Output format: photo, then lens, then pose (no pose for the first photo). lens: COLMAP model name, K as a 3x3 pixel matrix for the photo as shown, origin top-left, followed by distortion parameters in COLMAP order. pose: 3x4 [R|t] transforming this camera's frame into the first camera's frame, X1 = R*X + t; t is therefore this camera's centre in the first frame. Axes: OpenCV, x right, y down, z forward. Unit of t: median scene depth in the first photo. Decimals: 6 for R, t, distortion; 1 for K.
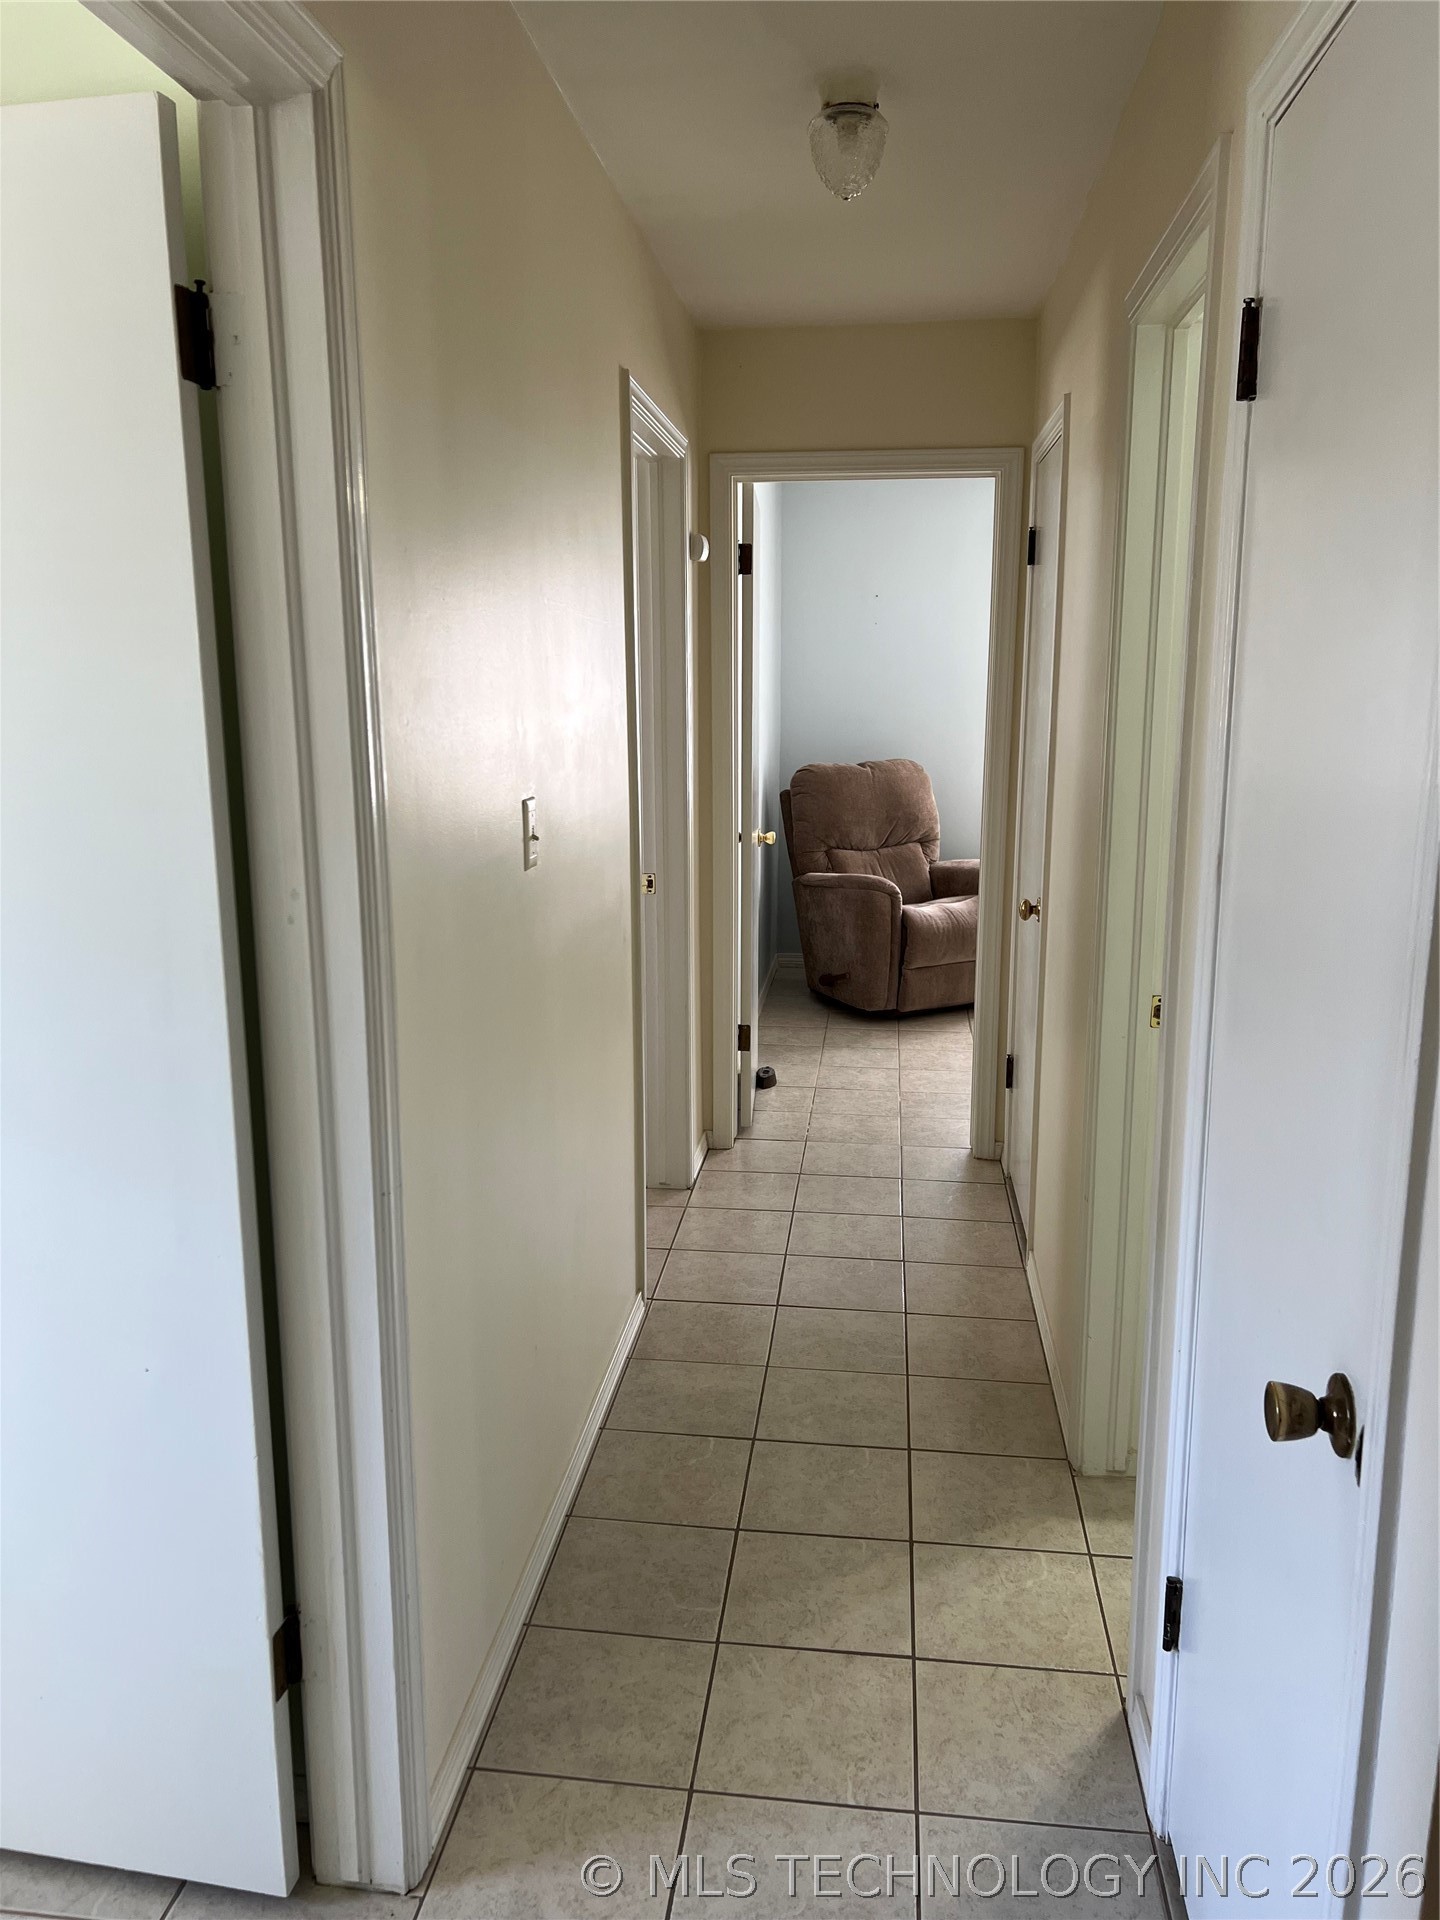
lens RADIAL K [[1433.2, 0, 720.0], [0, 1433.2, 960.0], [0, 0, 1]] dist [0.010911, 0.004077]
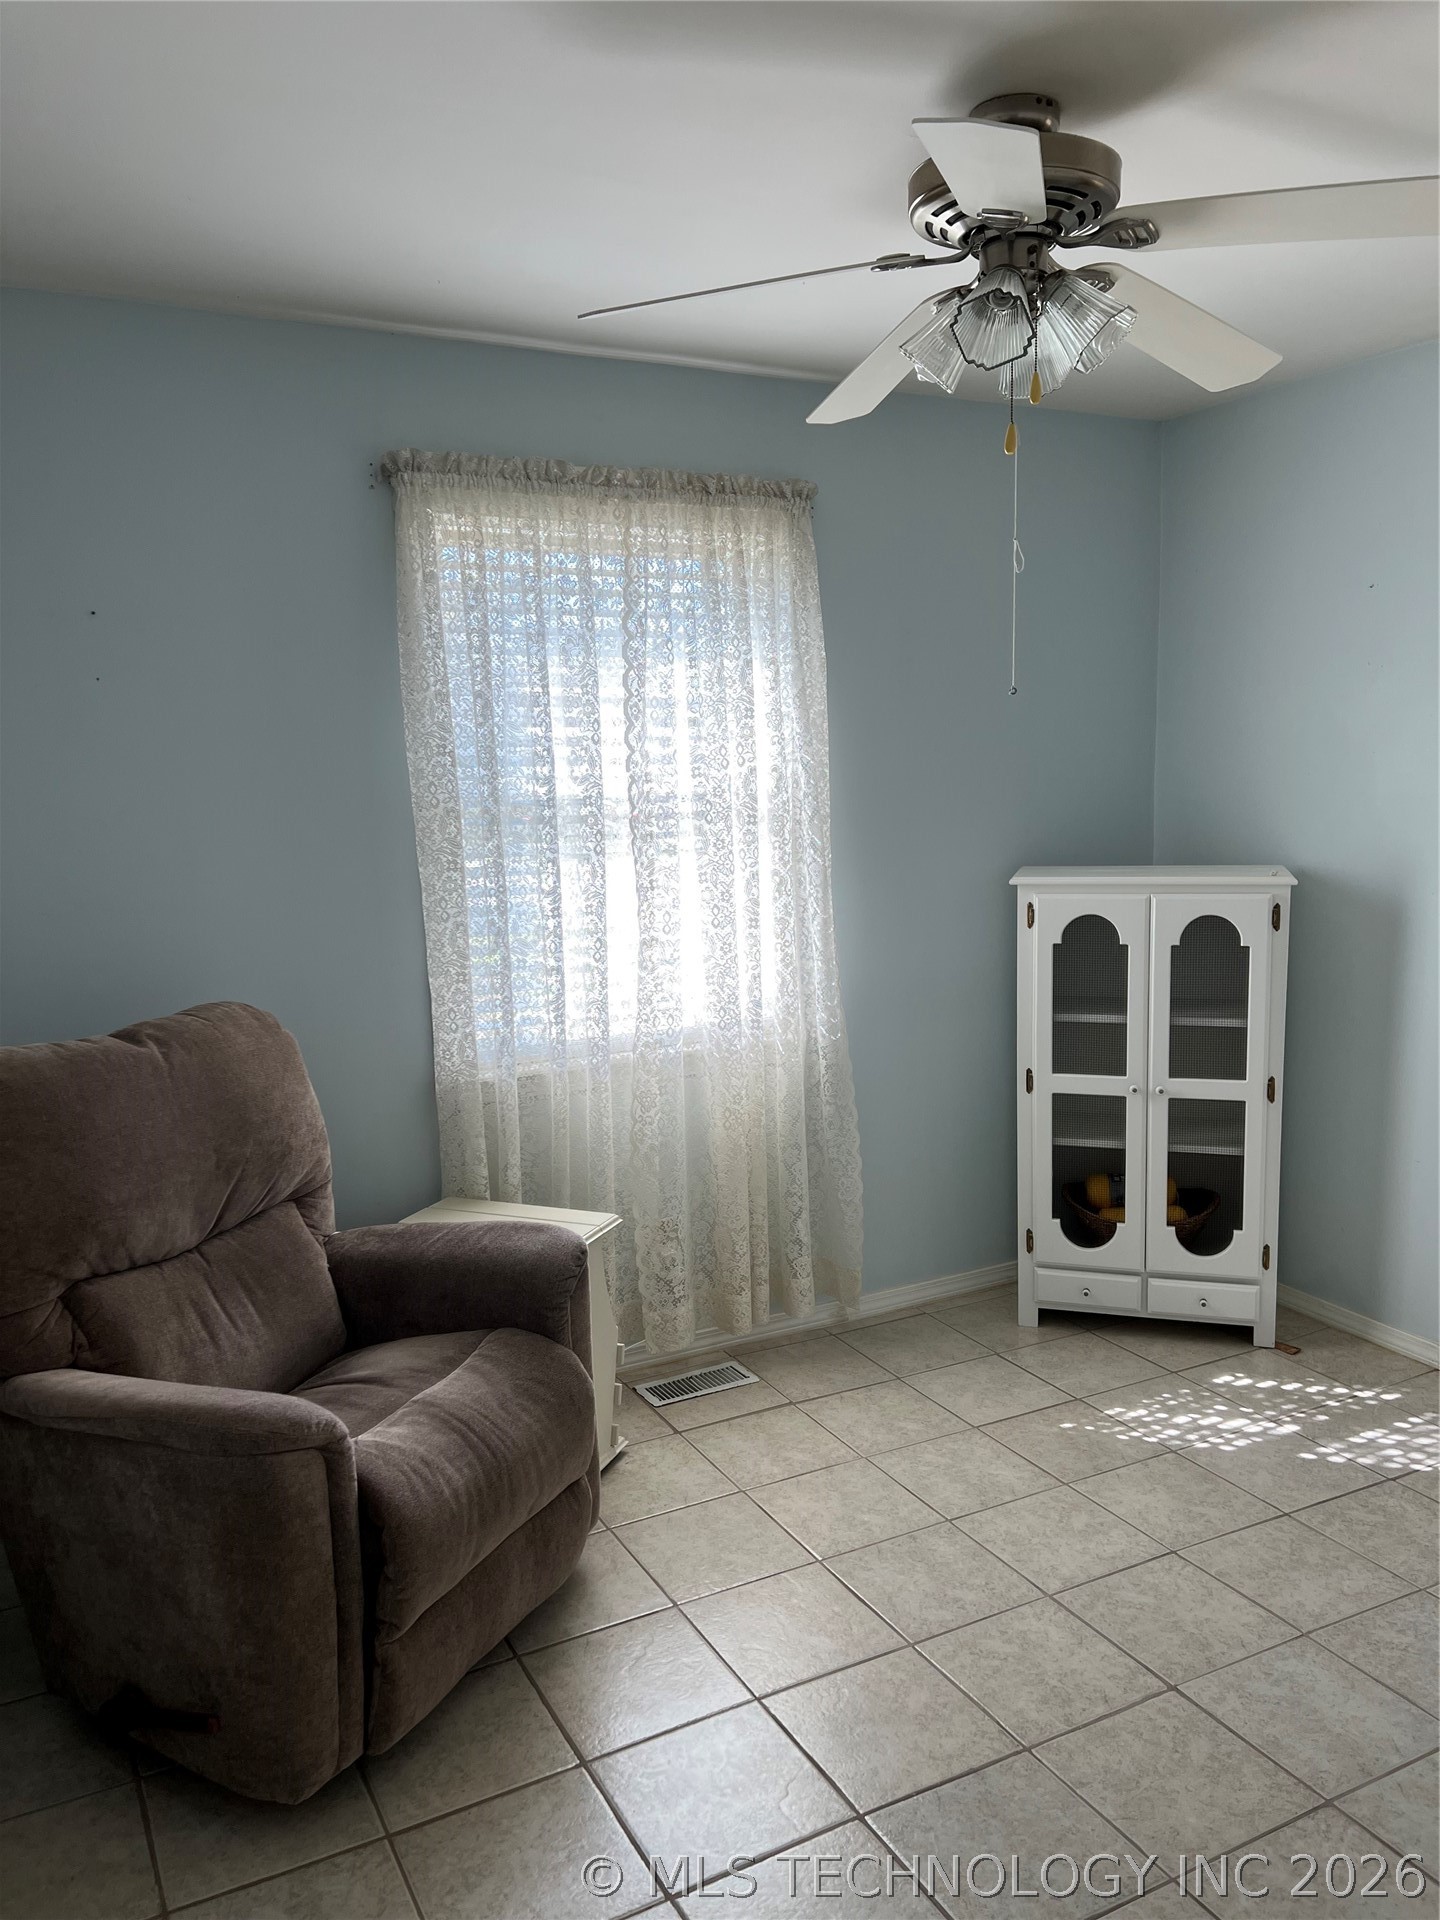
lens RADIAL K [[1433.2, 0, 720.0], [0, 1433.2, 960.0], [0, 0, 1]] dist [0.010911, 0.004077]
pose [[0.821095, -0.092797, 0.563197, 0.014300], [0.133085, 0.990626, -0.030803, -0.124778], [-0.555059, 0.100245, 0.825748, 0.599420]]
